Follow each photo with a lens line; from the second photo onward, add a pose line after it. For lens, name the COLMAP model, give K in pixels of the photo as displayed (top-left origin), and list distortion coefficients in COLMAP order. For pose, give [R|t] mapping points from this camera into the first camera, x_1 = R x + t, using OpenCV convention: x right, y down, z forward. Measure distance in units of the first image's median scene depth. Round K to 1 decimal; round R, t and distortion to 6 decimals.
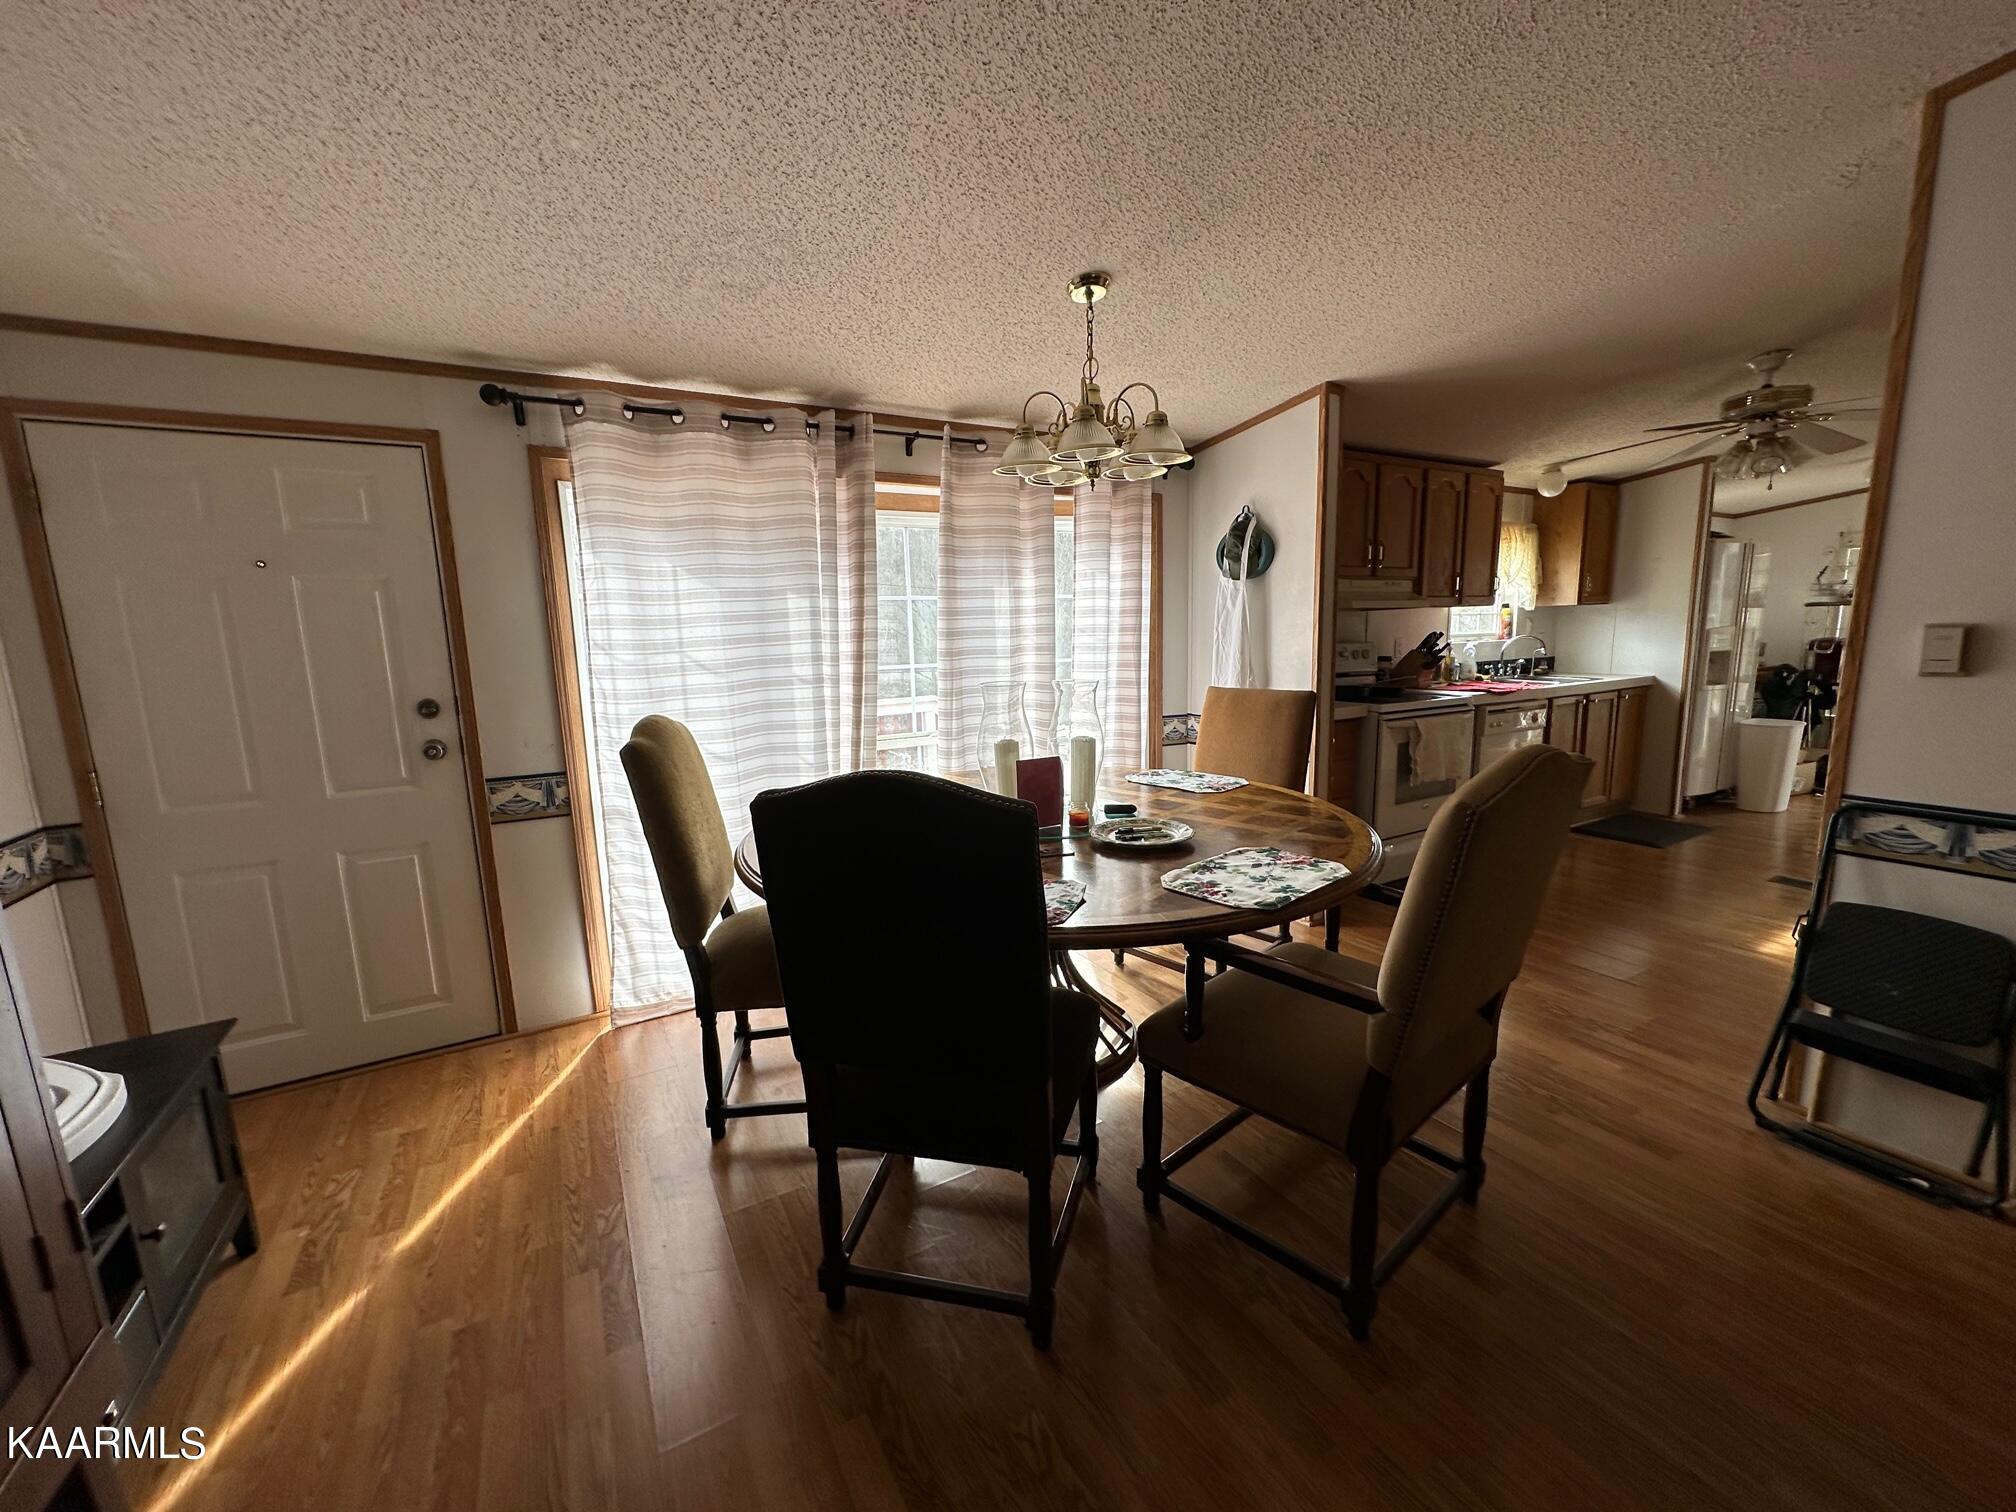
lens RADIAL K [[801.8, 0, 1016.4], [0, 801.8, 765.8], [0, 0, 1]] dist [0.000078, -0.000132]
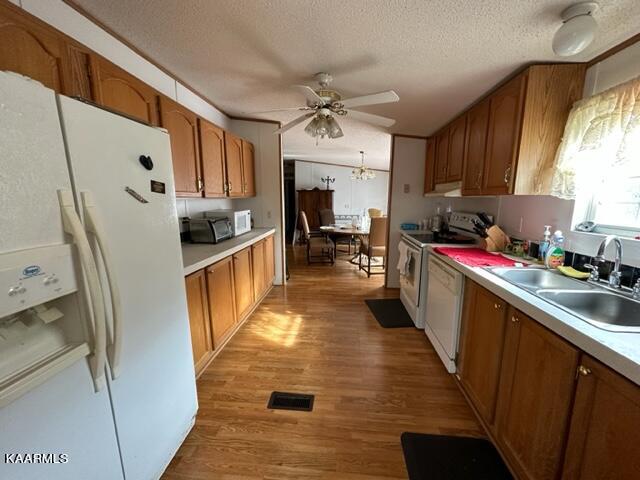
lens RADIAL K [[254.6, 0, 322.7], [0, 254.6, 243.1], [0, 0, 1]] dist [0.000078, -0.000132]
pose [[-0.578510, 0.164279, -0.798961, 0.988986], [-0.119868, 0.951752, 0.282488, -0.196446], [0.806820, 0.259192, -0.530906, 0.936600]]
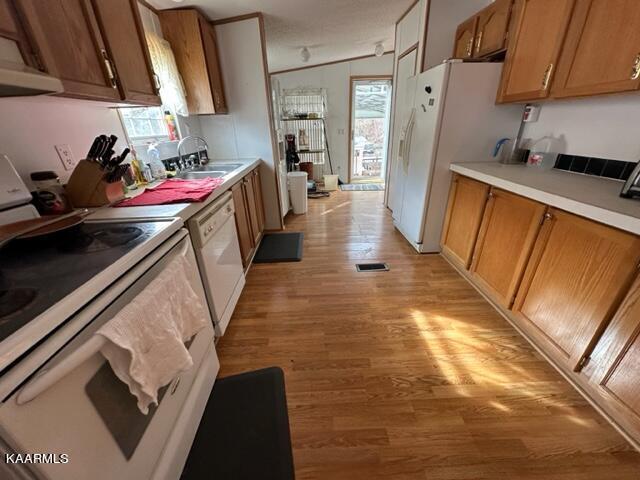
lens RADIAL K [[254.6, 0, 322.7], [0, 254.6, 243.1], [0, 0, 1]] dist [0.000078, -0.000132]
pose [[0.470481, -0.356085, 0.807373, 0.343469], [0.154744, 0.934079, 0.321794, -0.102854], [-0.868736, -0.026462, 0.494568, 0.613887]]
